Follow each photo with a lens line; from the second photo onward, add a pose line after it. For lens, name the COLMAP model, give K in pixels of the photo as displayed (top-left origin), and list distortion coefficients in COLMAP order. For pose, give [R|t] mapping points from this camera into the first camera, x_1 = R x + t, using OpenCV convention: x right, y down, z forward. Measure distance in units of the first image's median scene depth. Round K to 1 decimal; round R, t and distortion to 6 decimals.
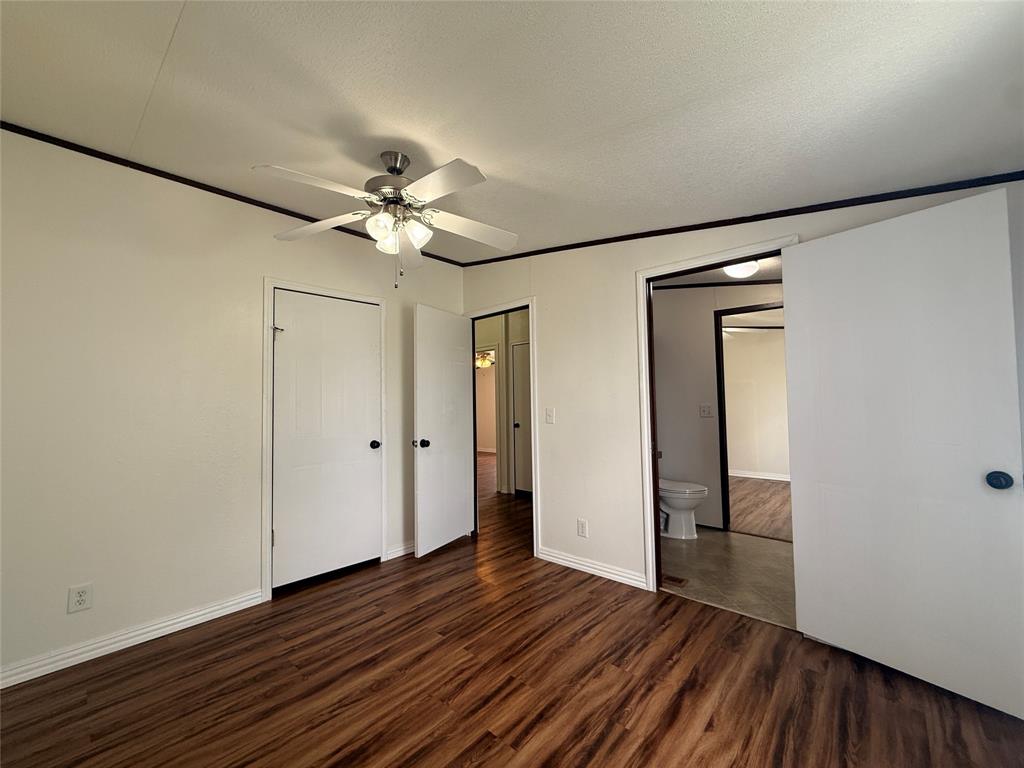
lens RADIAL K [[408.6, 0, 512.0], [0, 408.6, 384.0], [0, 0, 1]] dist [-0.000479, 0.000642]
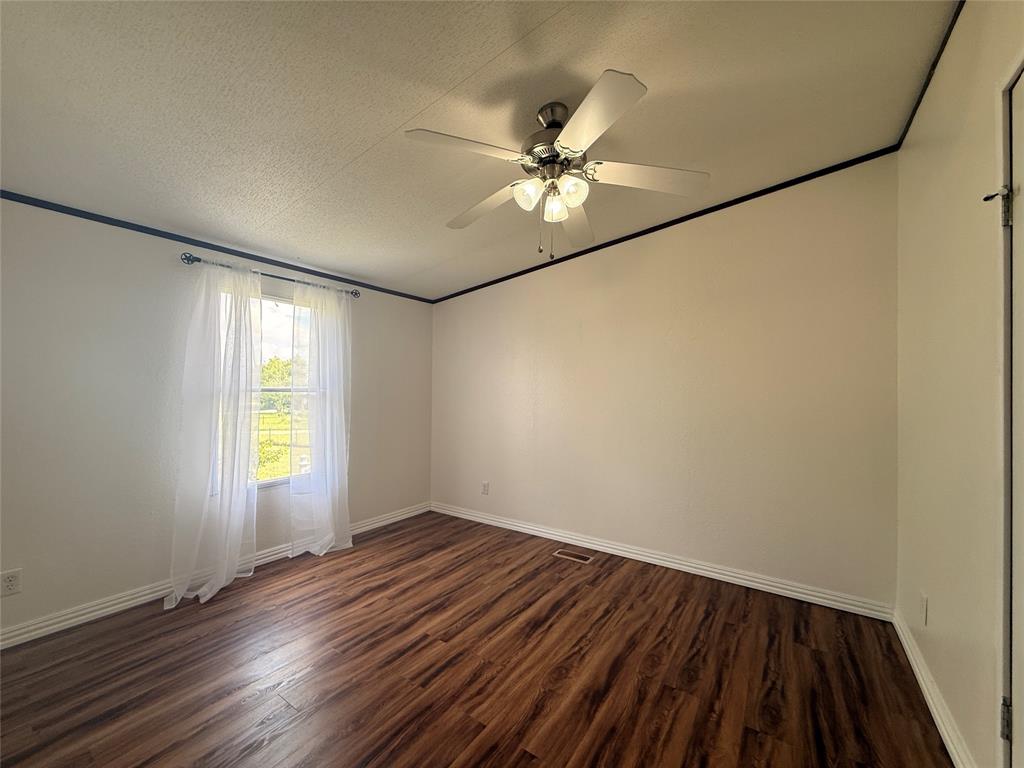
lens RADIAL K [[408.6, 0, 512.0], [0, 408.6, 384.0], [0, 0, 1]] dist [-0.000479, 0.000642]
pose [[-0.990138, 0.003672, -0.140046, -0.074890], [0.011433, 0.998440, -0.054659, 0.093423], [0.139627, -0.055721, -0.988635, 2.039741]]
